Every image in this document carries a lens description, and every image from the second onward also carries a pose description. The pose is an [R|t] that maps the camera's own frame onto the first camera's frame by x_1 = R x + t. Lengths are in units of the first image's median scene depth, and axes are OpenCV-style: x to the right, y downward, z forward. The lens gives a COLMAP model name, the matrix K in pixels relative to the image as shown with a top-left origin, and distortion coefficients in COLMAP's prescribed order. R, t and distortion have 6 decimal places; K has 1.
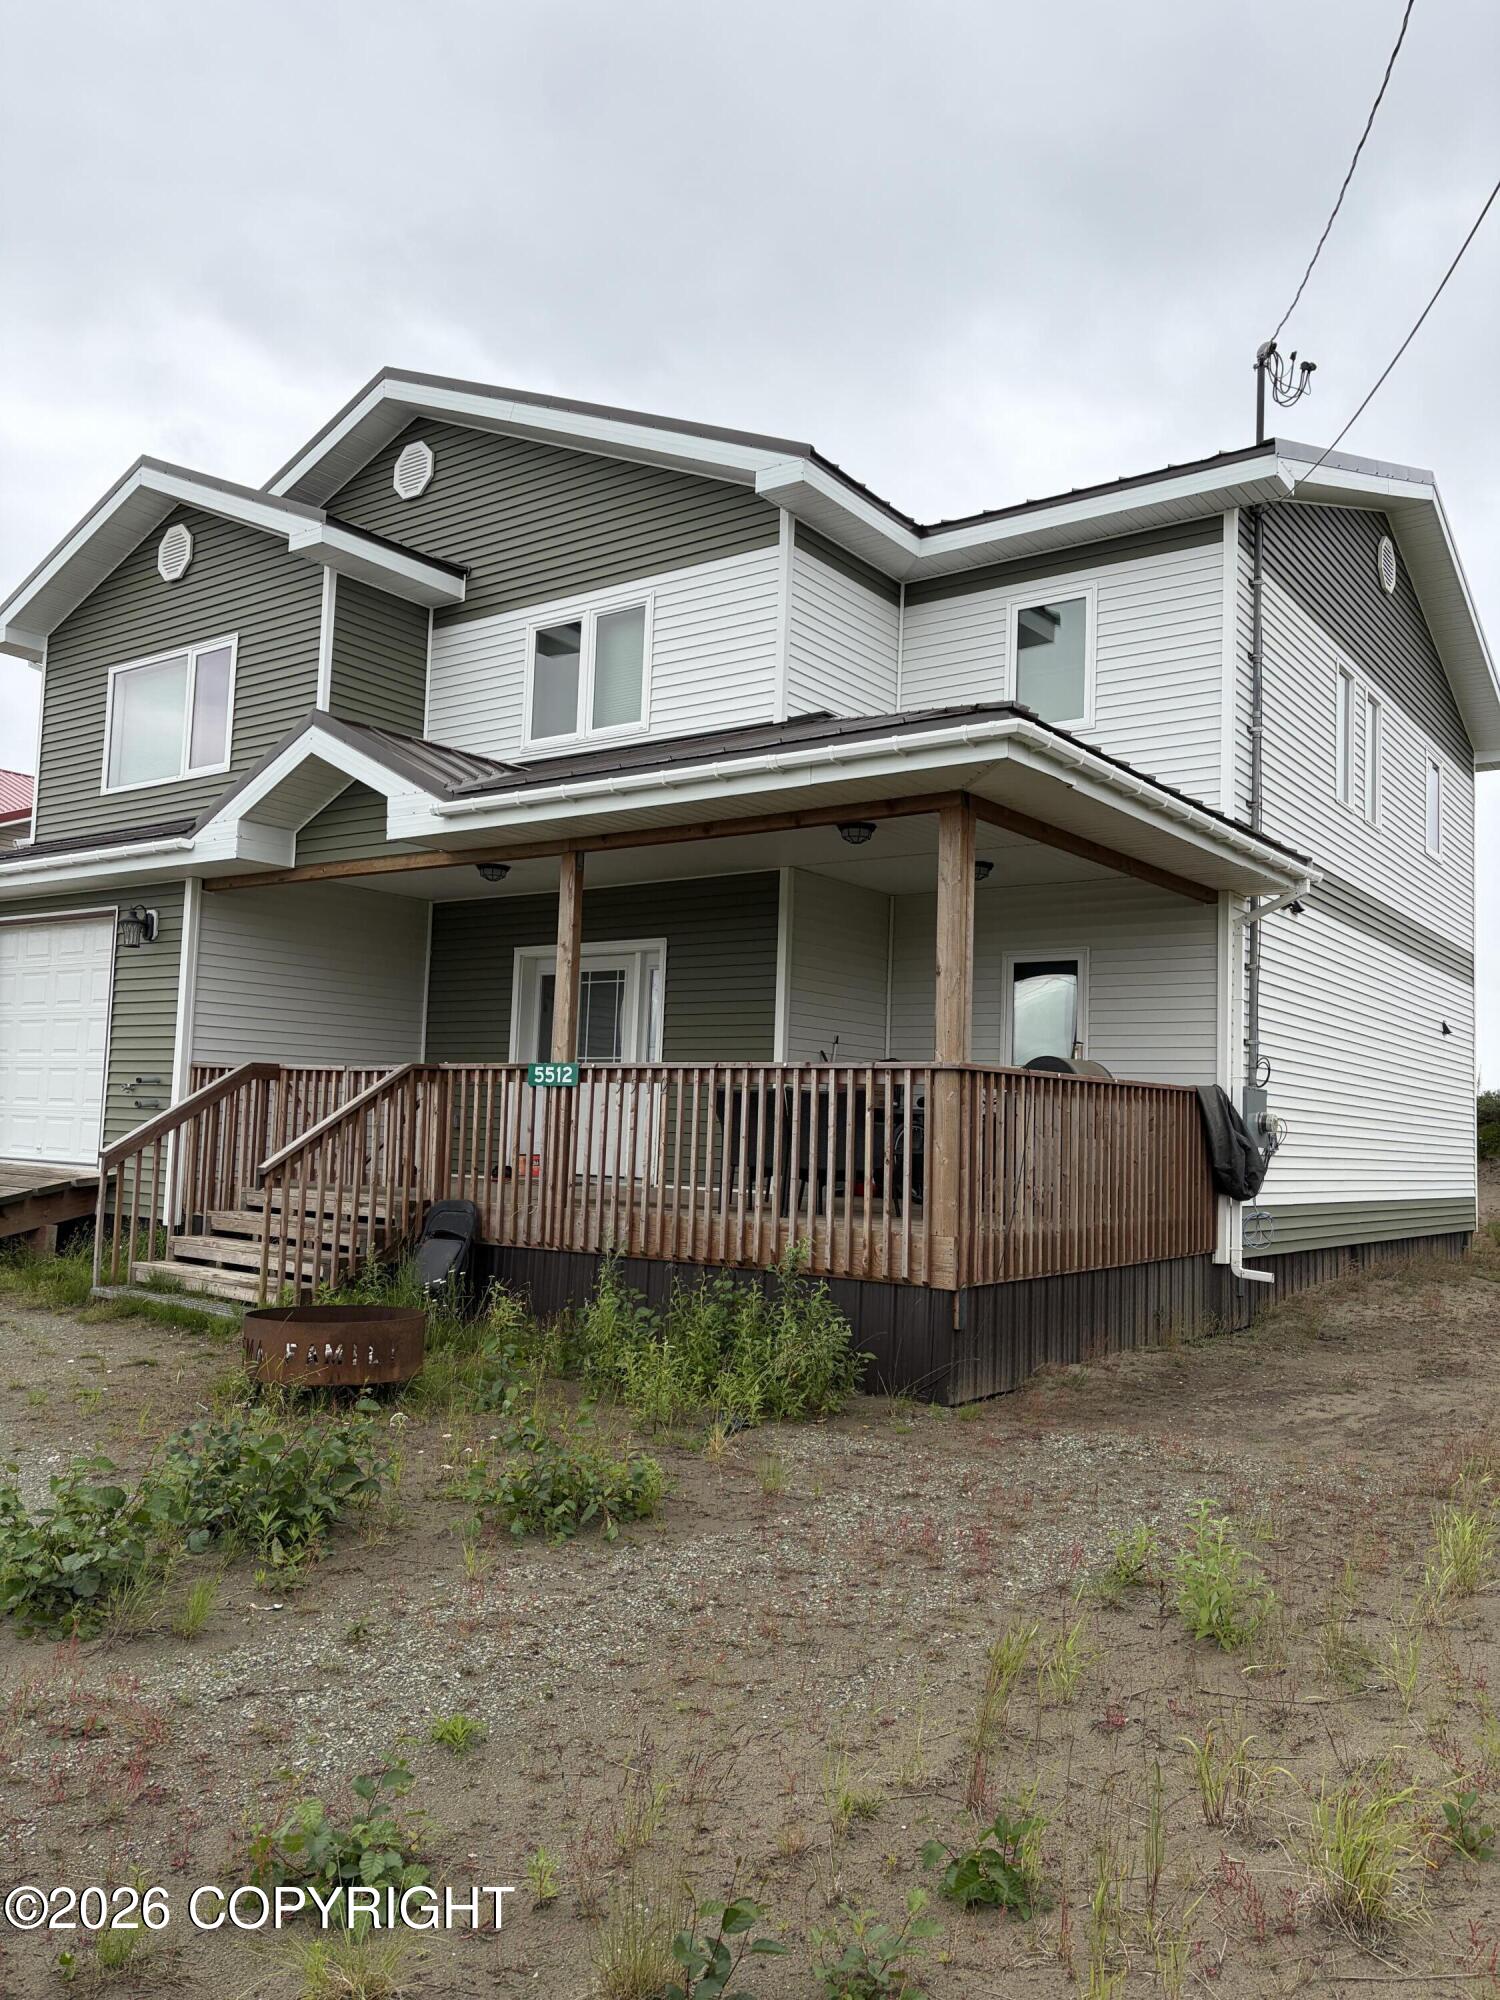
lens RADIAL K [[1495.0, 0, 770.1], [0, 1495.0, 994.3], [0, 0, 1]] dist [0.042324, -0.025078]
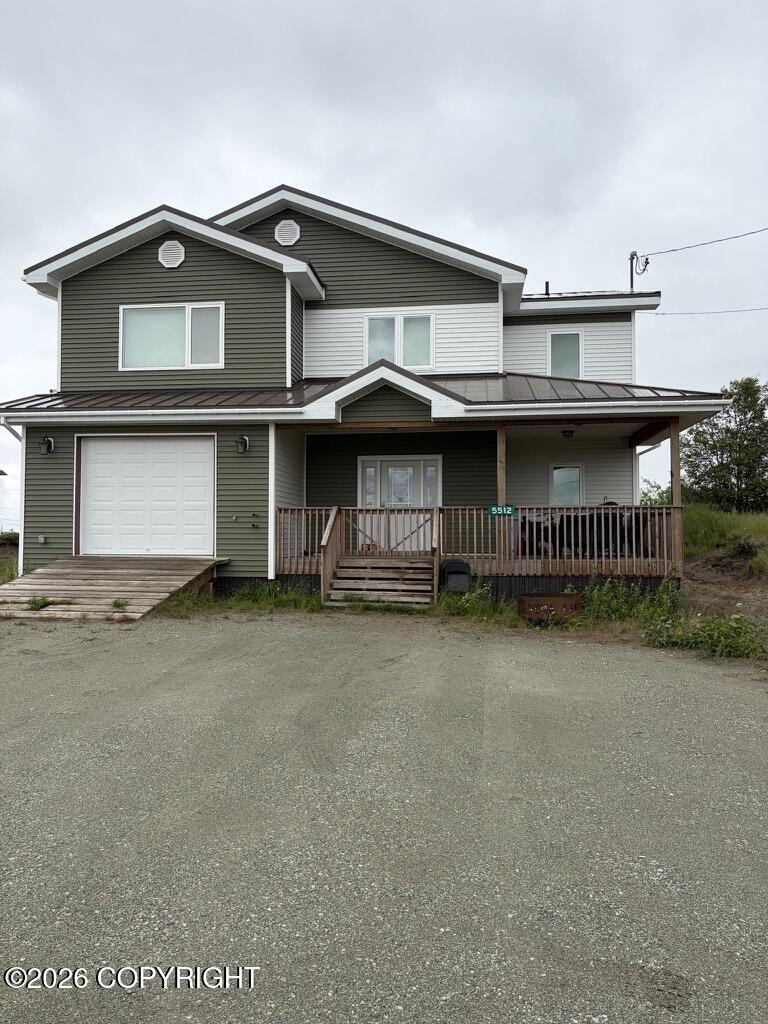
lens RADIAL K [[765.4, 0, 373.7], [0, 765.4, 503.9], [0, 0, 1]] dist [0.042324, -0.025078]
pose [[0.878873, -0.006837, 0.477007, -0.806130], [-0.018378, 0.998670, 0.048176, -0.015697], [-0.476701, -0.051107, 0.877578, -0.067487]]
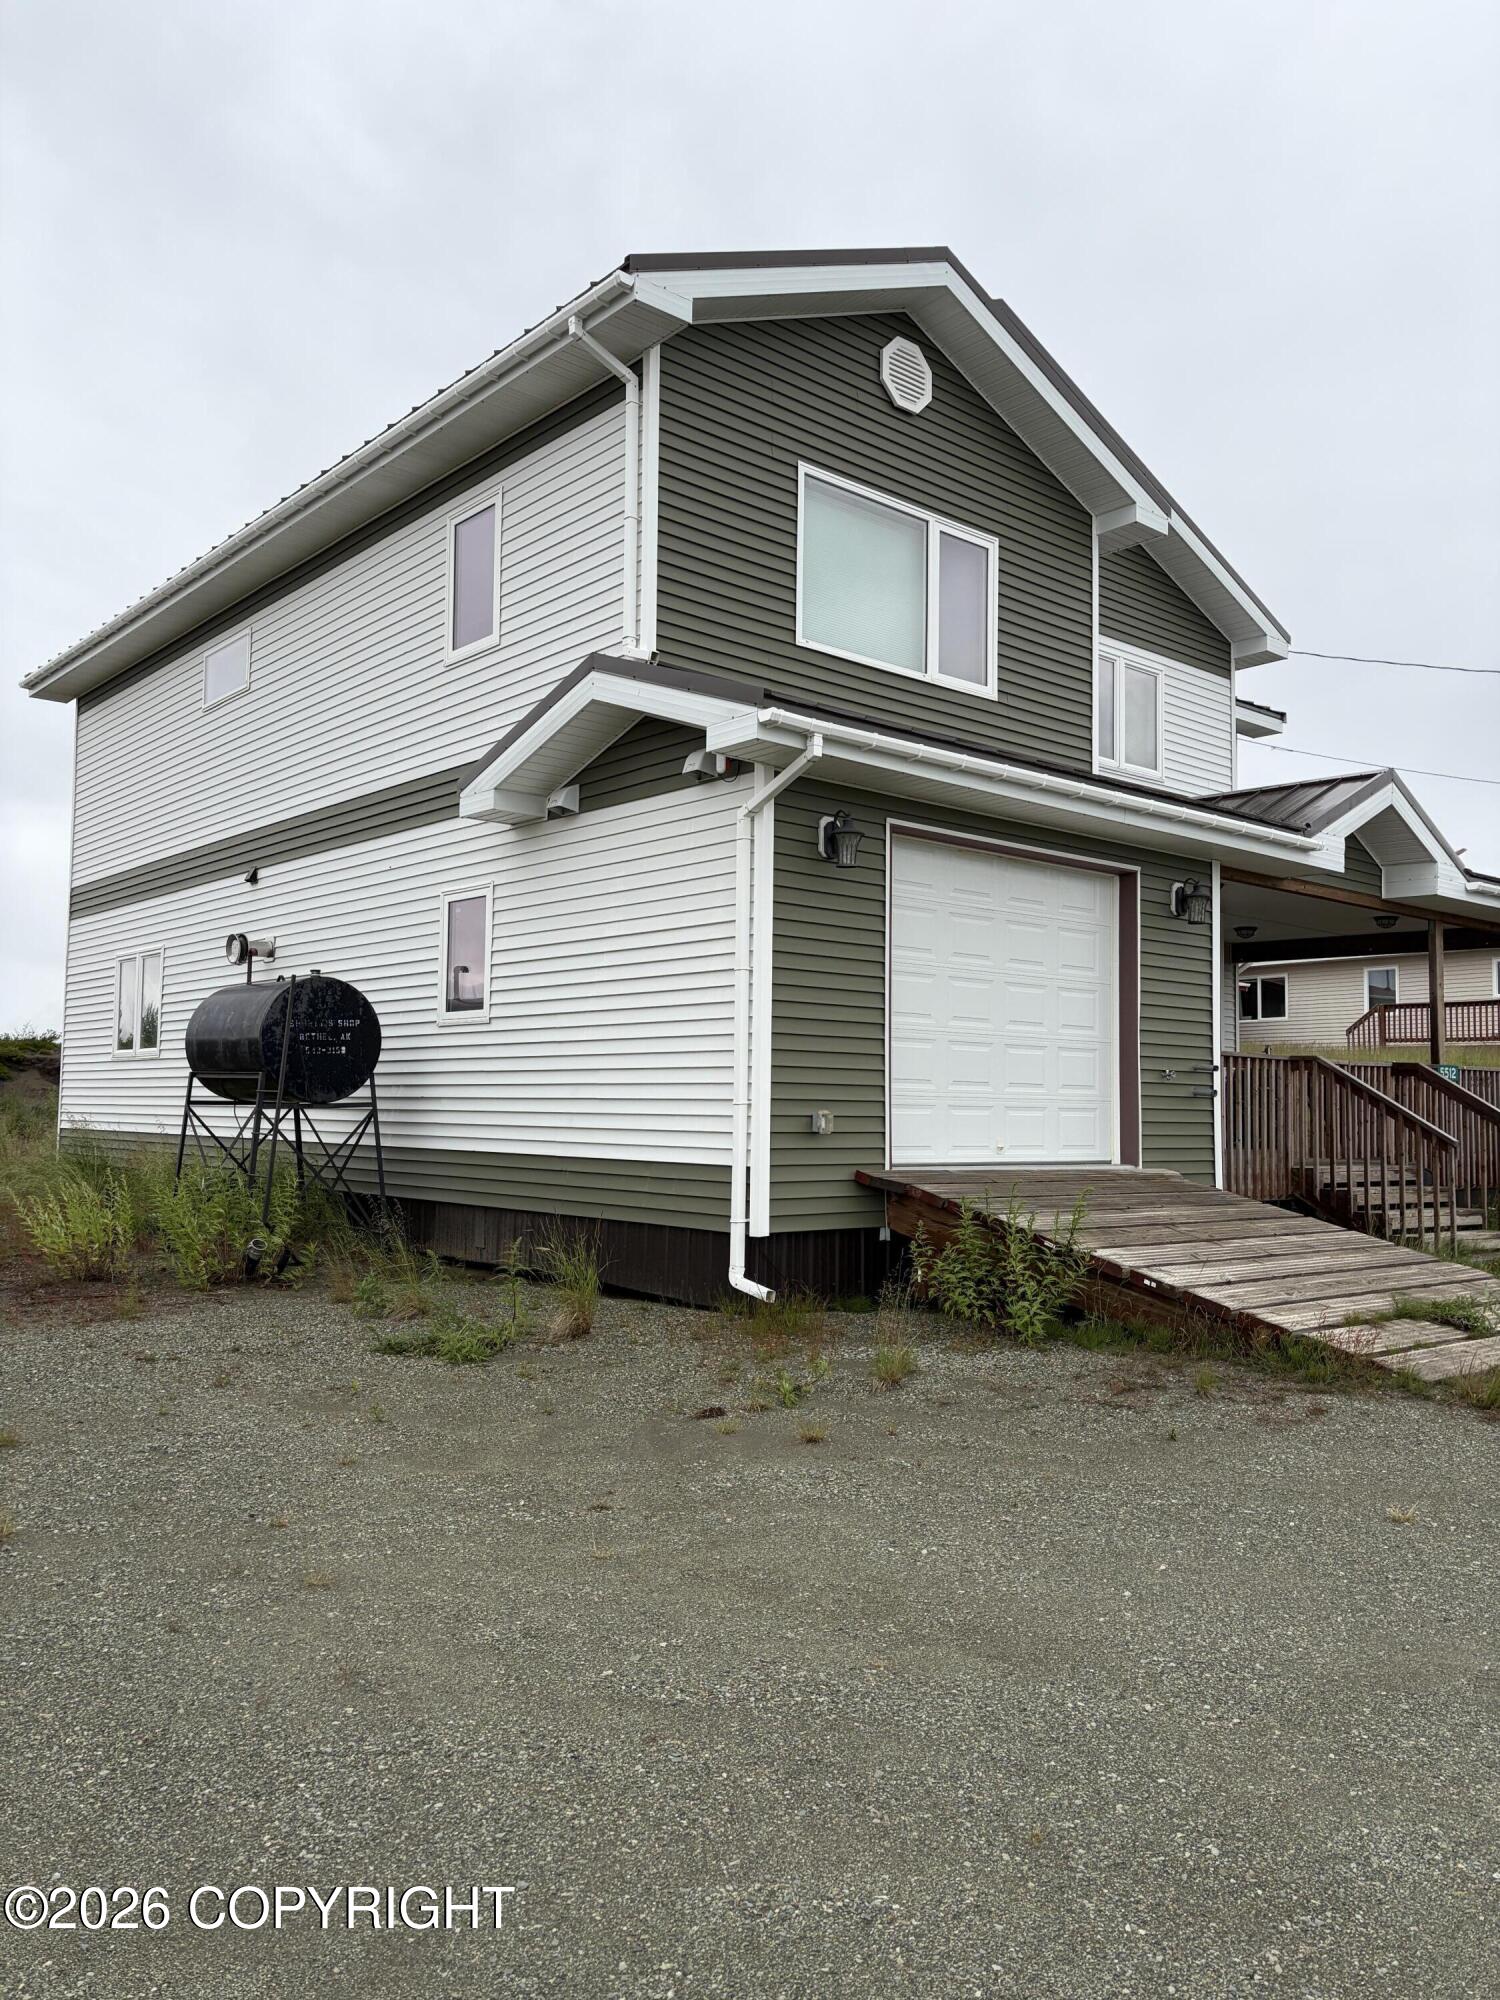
lens RADIAL K [[1495.0, 0, 756.1], [0, 1495.0, 987.4], [0, 0, 1]] dist [0.042324, -0.025078]
pose [[0.226880, 0.045073, 0.972879, -1.423626], [-0.095397, 0.995153, -0.023858, 0.057358], [-0.969239, -0.087397, 0.230080, 1.075472]]
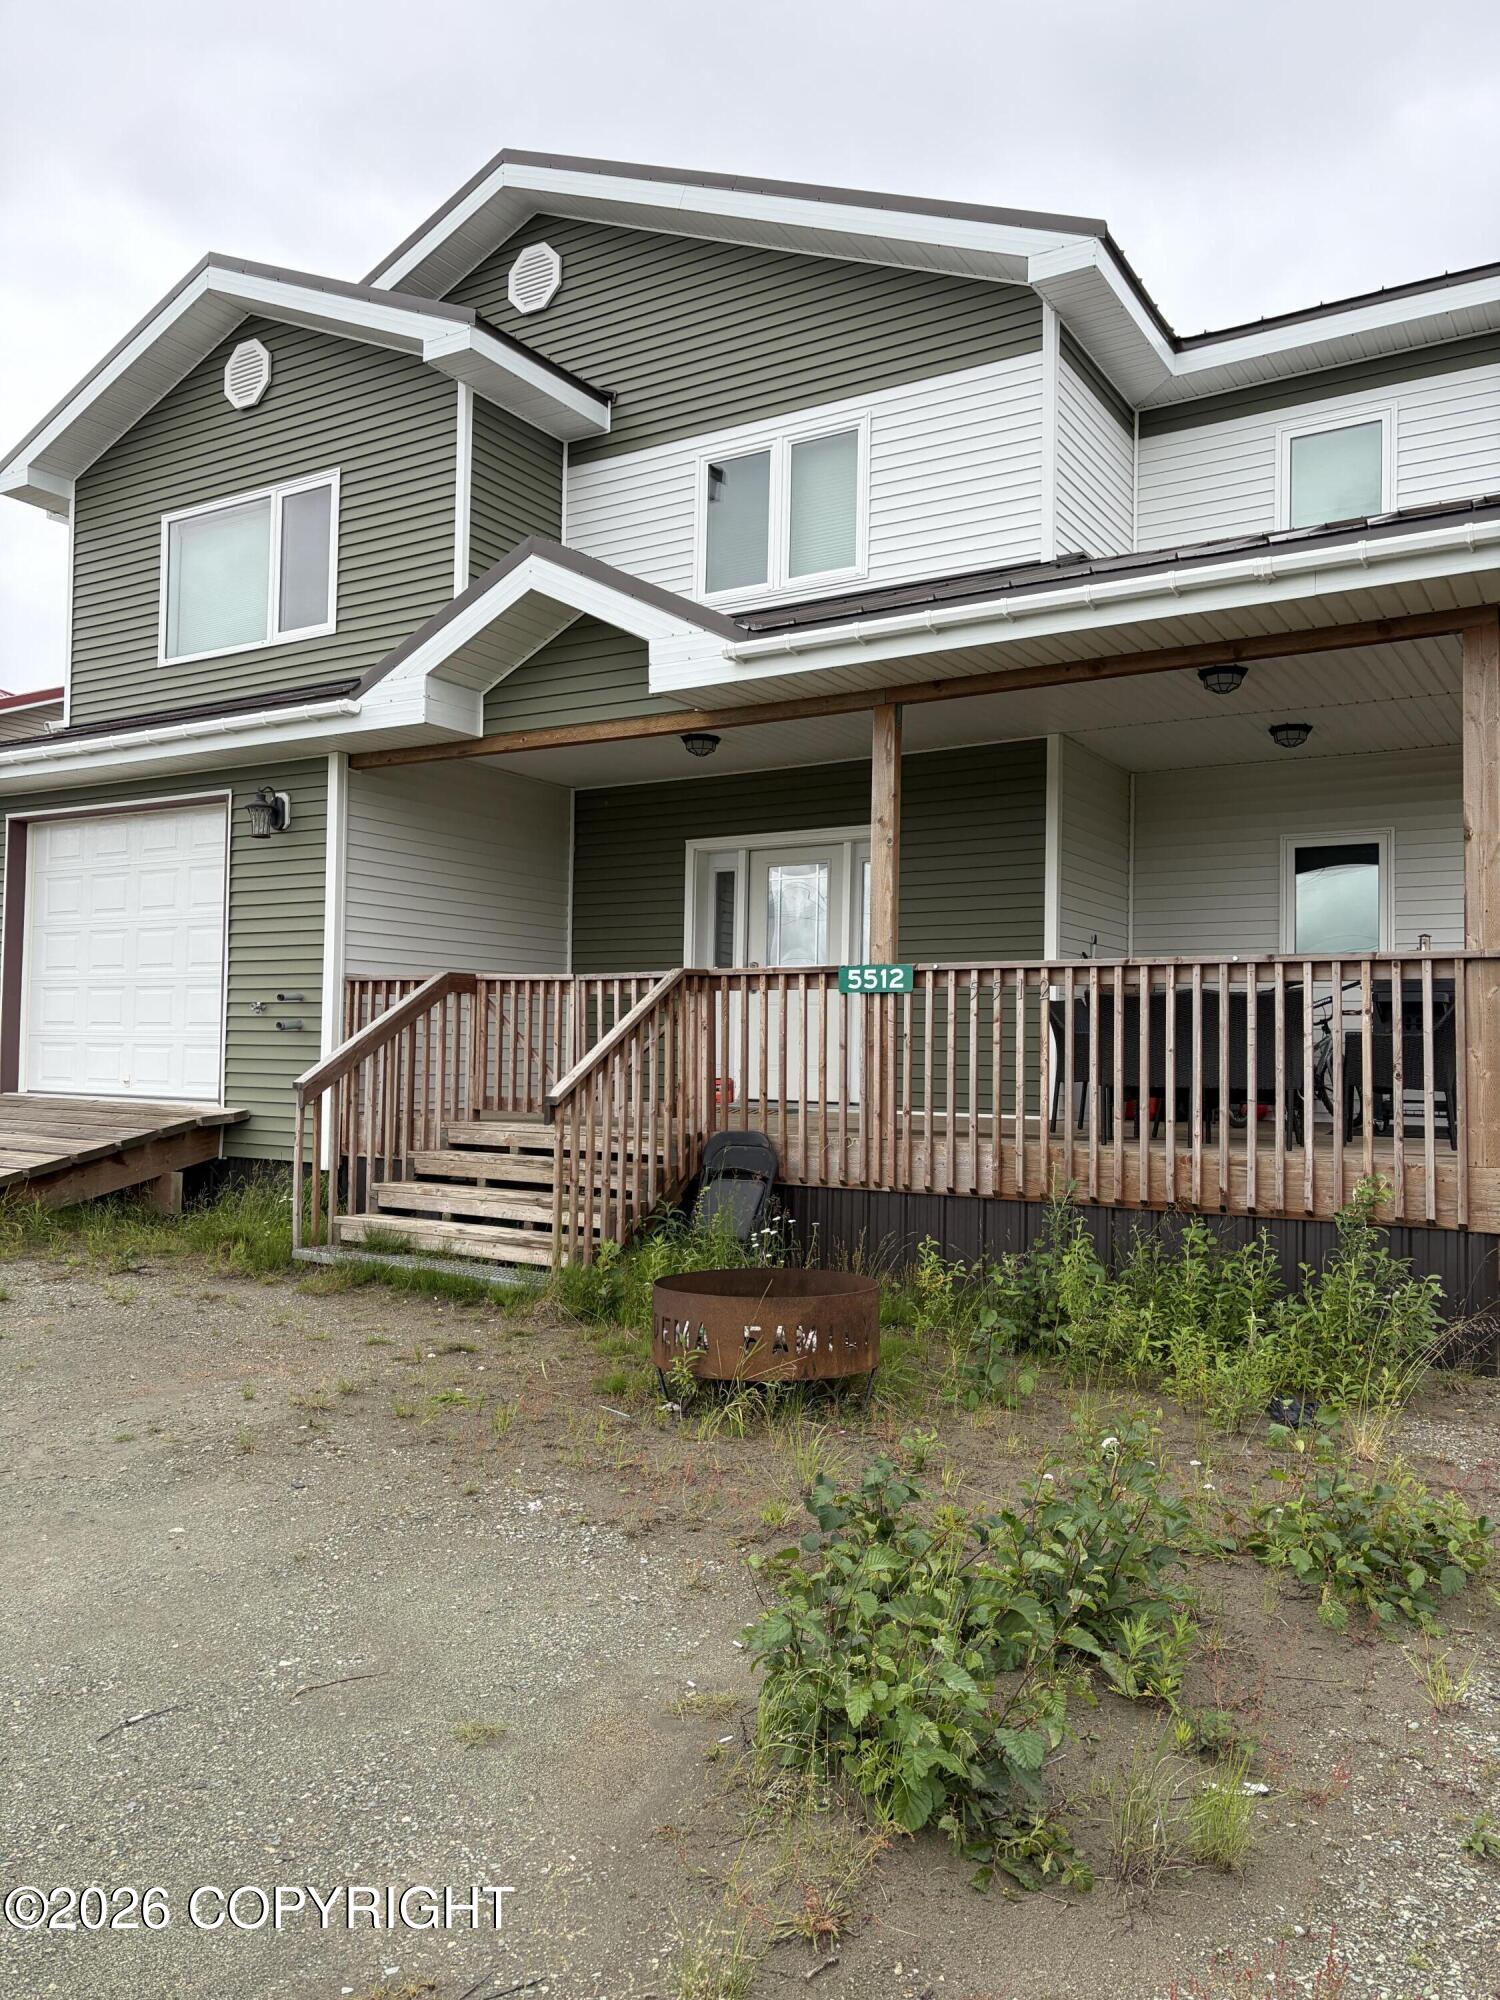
lens RADIAL K [[1495.0, 0, 752.4], [0, 1495.0, 981.2], [0, 0, 1]] dist [0.042324, -0.025078]
pose [[0.997281, -0.014318, 0.072284, -0.221450], [0.011247, 0.999024, 0.042720, 0.015920], [-0.072825, -0.041791, 0.996469, 0.154902]]
